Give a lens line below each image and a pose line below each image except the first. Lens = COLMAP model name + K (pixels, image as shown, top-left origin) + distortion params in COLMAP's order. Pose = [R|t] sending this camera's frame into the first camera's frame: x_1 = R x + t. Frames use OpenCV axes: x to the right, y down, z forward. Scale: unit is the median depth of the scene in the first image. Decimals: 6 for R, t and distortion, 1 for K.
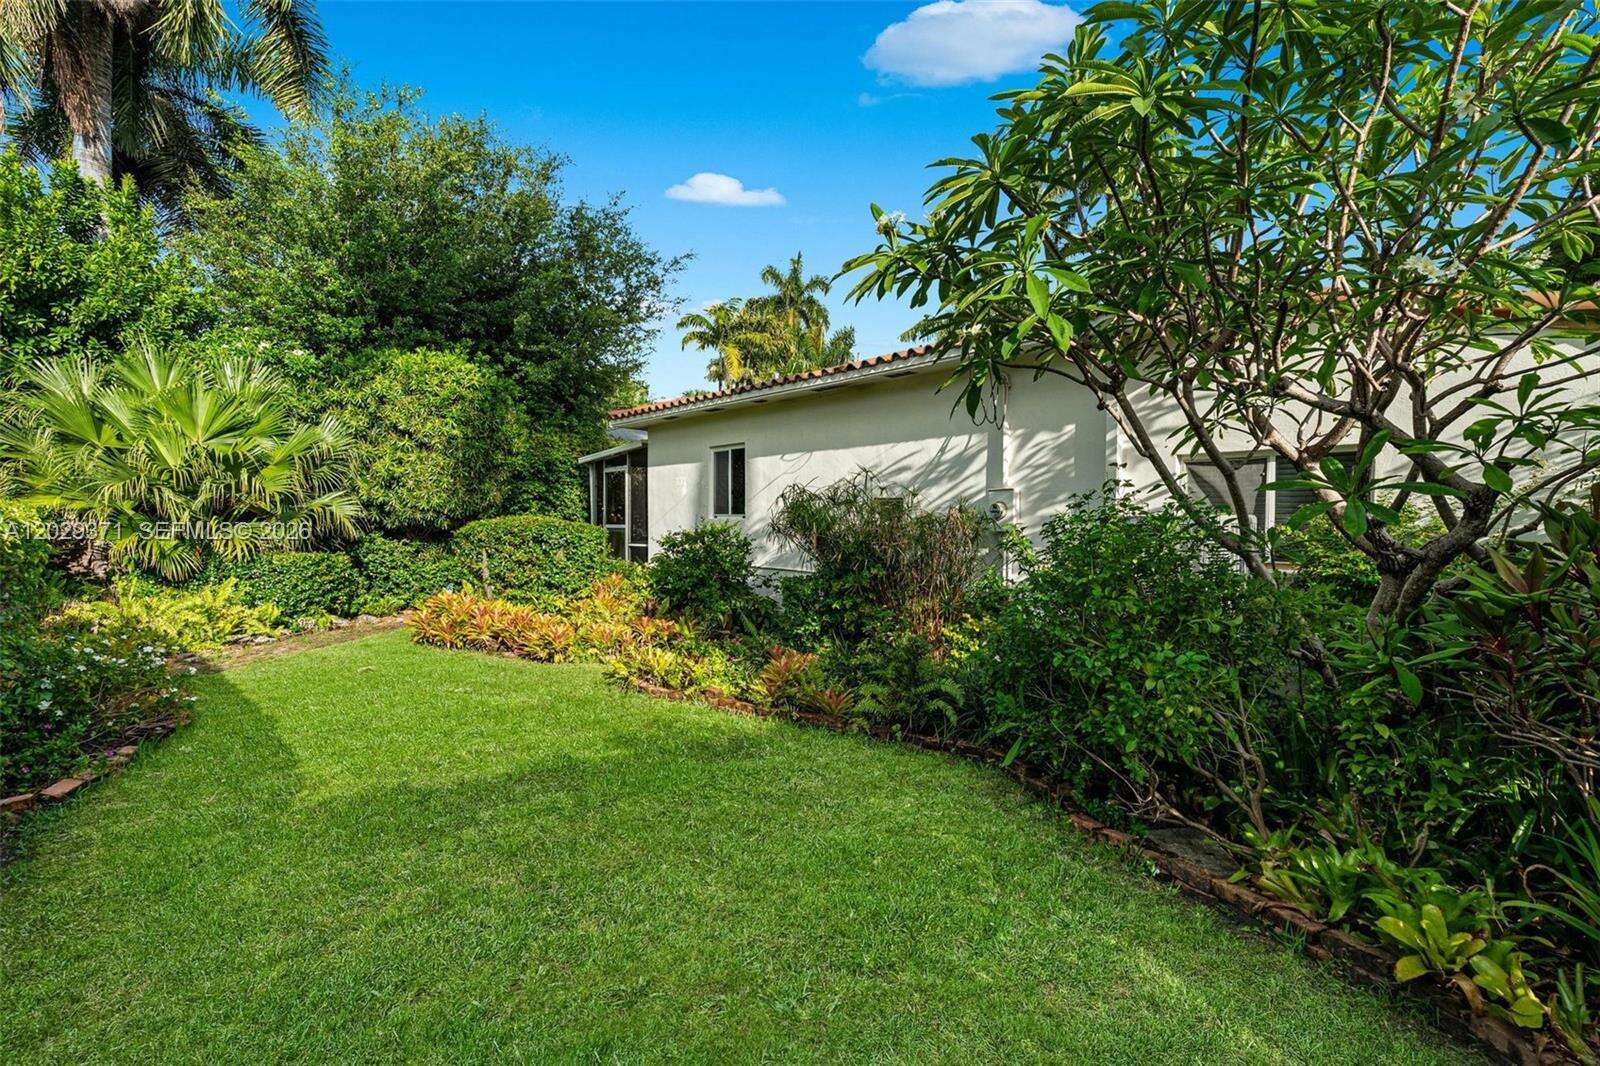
lens RADIAL K [[696.3, 0, 795.3], [0, 696.3, 520.3], [0, 0, 1]] dist [-0.002647, -0.000056]
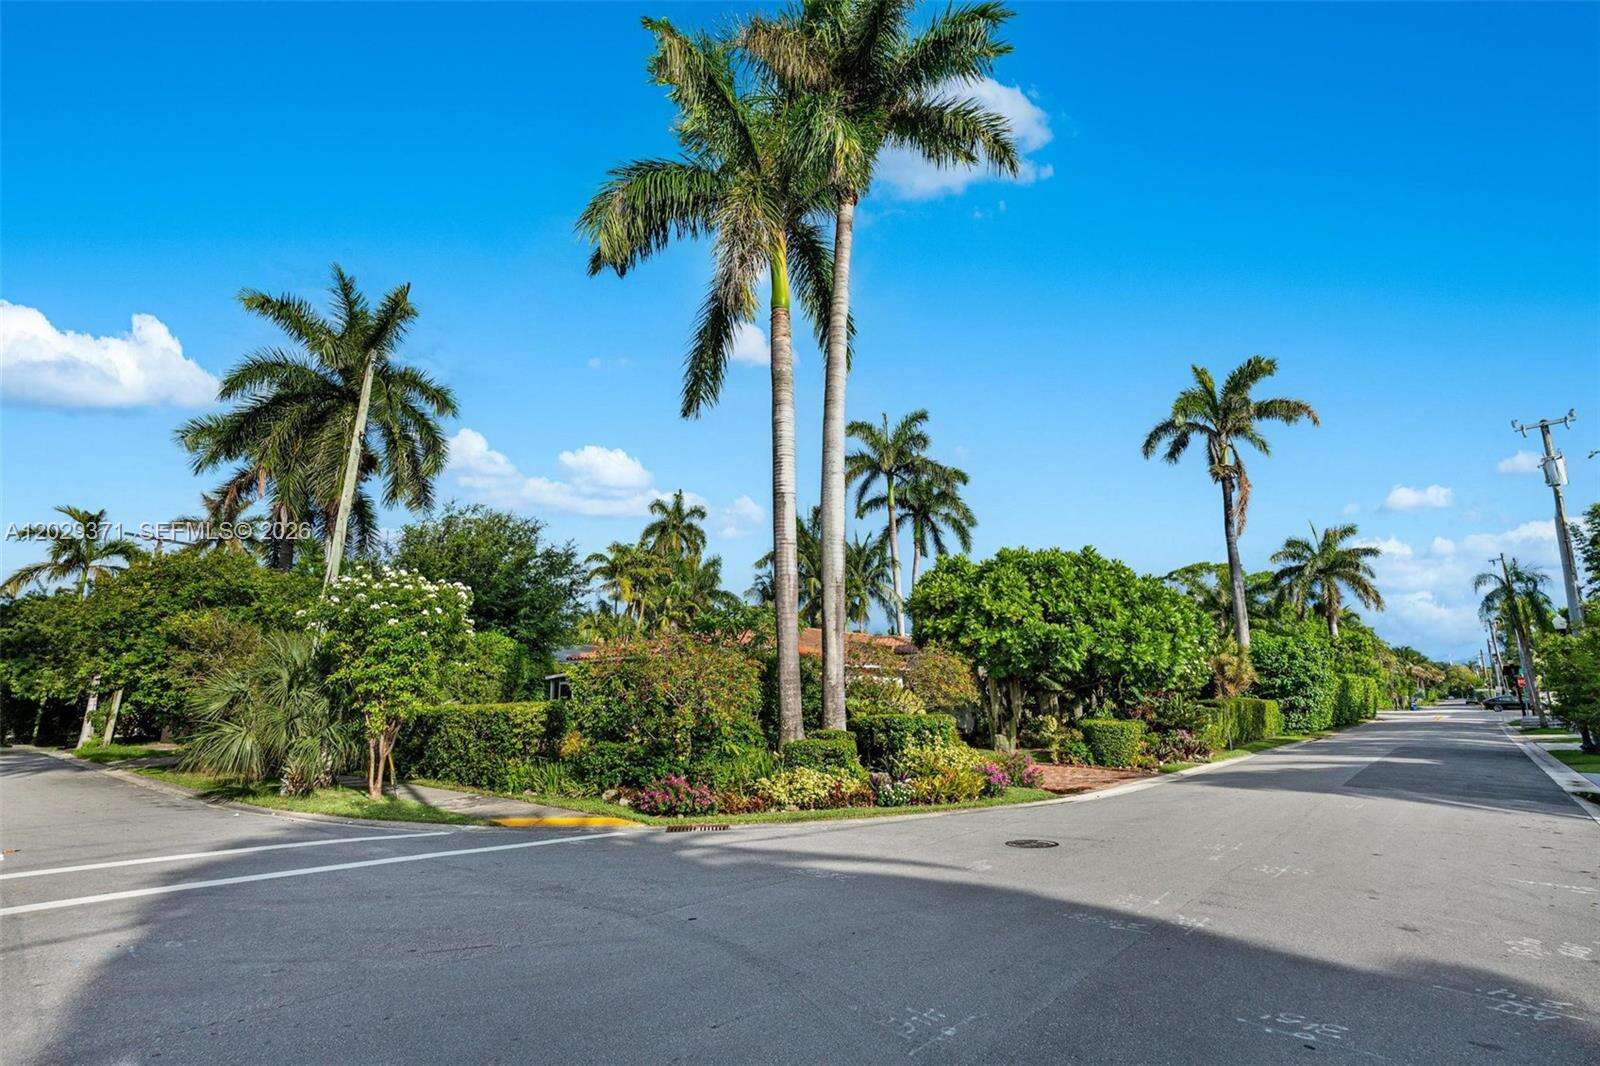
lens RADIAL K [[823.6, 0, 803.4], [0, 823.6, 509.8], [0, 0, 1]] dist [-0.010090, 0.001791]
pose [[0.990746, 0.022136, 0.133914, 0.034732], [0.009620, 0.972678, -0.231958, -0.002886], [-0.135389, 0.231100, 0.963464, -0.624239]]
